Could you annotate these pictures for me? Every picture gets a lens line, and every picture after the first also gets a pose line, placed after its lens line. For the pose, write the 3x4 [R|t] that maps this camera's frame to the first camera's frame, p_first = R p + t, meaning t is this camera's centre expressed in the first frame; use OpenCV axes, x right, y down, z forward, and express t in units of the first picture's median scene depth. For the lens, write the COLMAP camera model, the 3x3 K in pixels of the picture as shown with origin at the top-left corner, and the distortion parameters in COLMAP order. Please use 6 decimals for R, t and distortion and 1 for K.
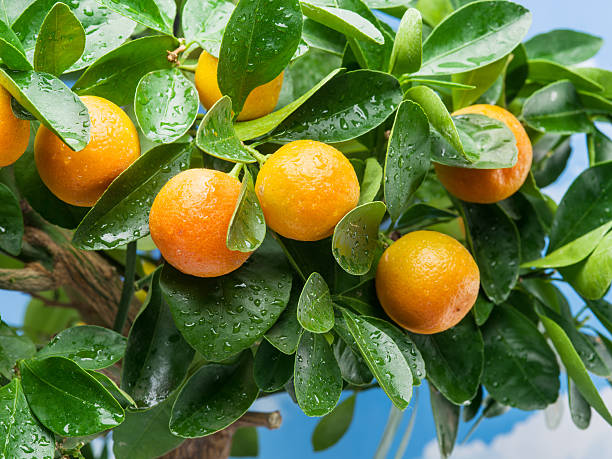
lens RADIAL K [[2453.9, 0, 302.8], [0, 2453.9, 232.0], [0, 0, 1]] dist [0.107306, 0.000000]
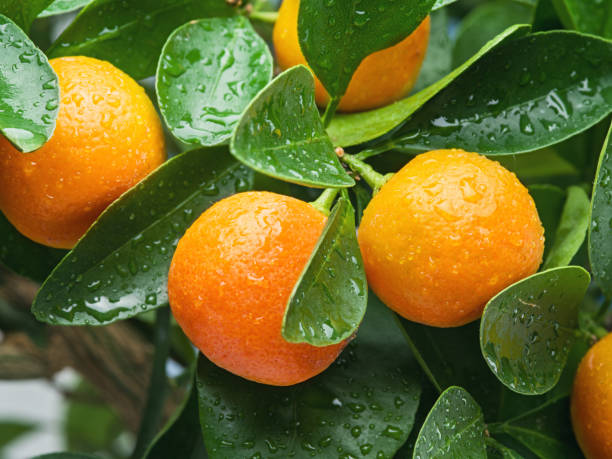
lens RADIAL K [[2804.4, 0, 303.6], [0, 2804.4, 230.7], [0, 0, 1]] dist [0.262316, 0.000000]
pose [[0.992717, 0.046019, -0.111335, 0.039782], [-0.046978, 0.998878, -0.006011, -0.013201], [0.110934, 0.011198, 0.993765, 0.349042]]
